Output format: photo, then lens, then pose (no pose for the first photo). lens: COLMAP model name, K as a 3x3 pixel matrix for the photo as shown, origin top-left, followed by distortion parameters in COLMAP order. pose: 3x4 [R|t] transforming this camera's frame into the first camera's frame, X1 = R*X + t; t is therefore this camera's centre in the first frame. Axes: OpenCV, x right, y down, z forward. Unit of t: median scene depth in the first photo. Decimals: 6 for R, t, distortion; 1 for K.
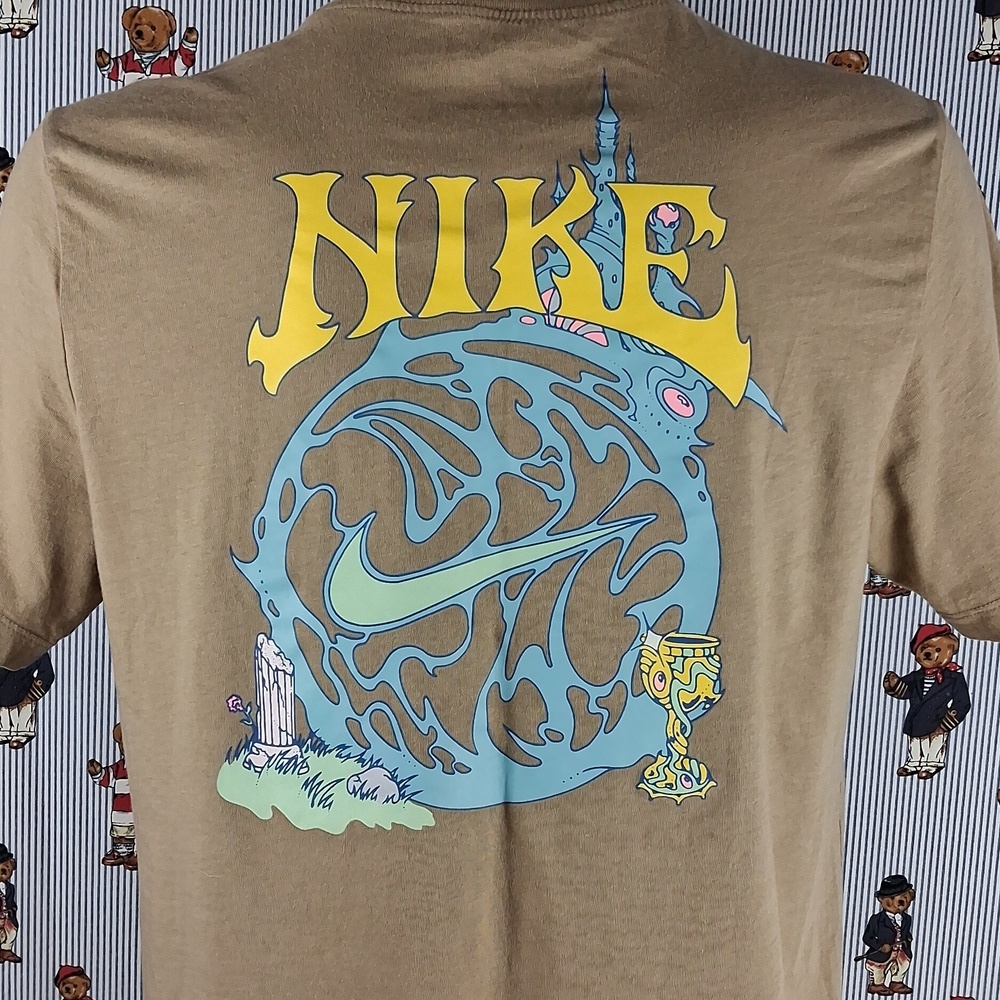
lens RADIAL K [[1465.1, 0, 500.0], [0, 1465.1, 500.0], [0, 0, 1]] dist [0.180592, -0.560526]
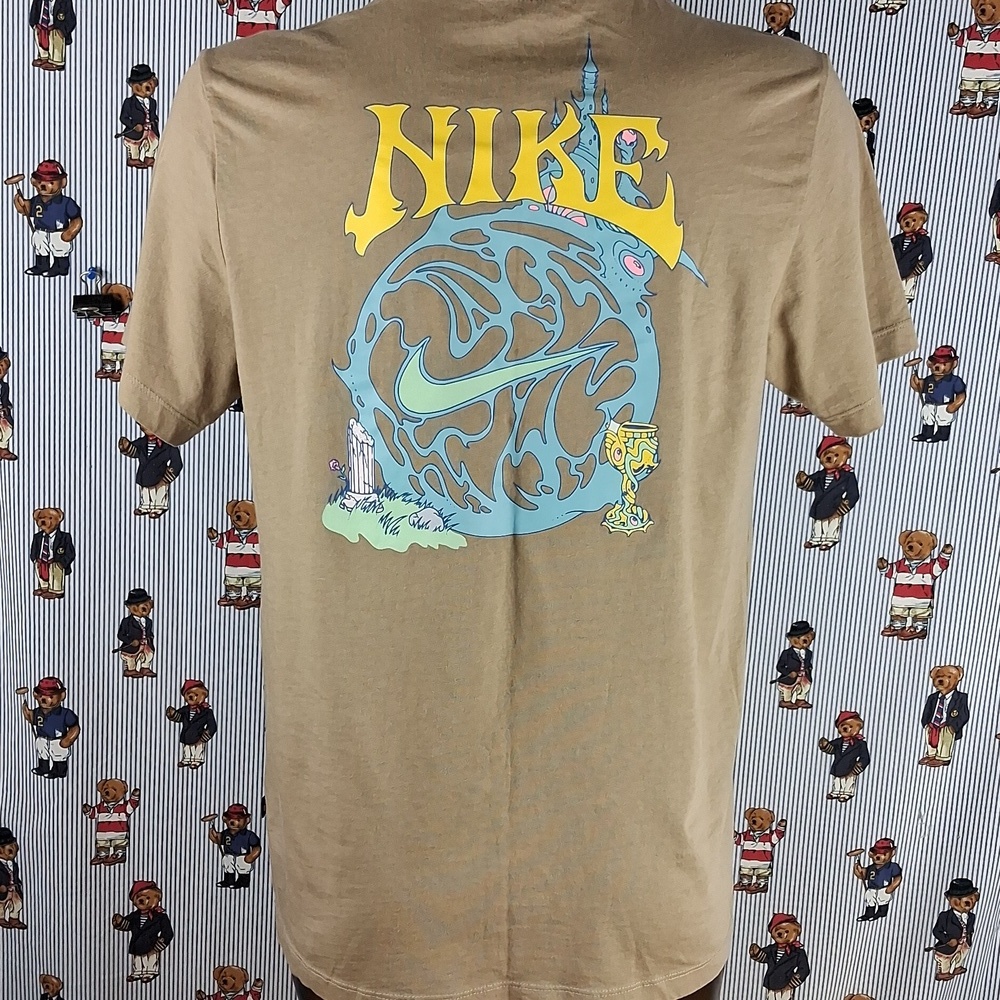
lens RADIAL K [[1462.7, 0, 520.5], [0, 1462.7, 501.2], [0, 0, 1]] dist [0.183374, -0.588596]
pose [[0.999868, 0.016262, 0.000553, 0.009174], [-0.016246, 0.995885, 0.089158, 0.039245], [0.000900, -0.089156, 0.996017, -0.490859]]
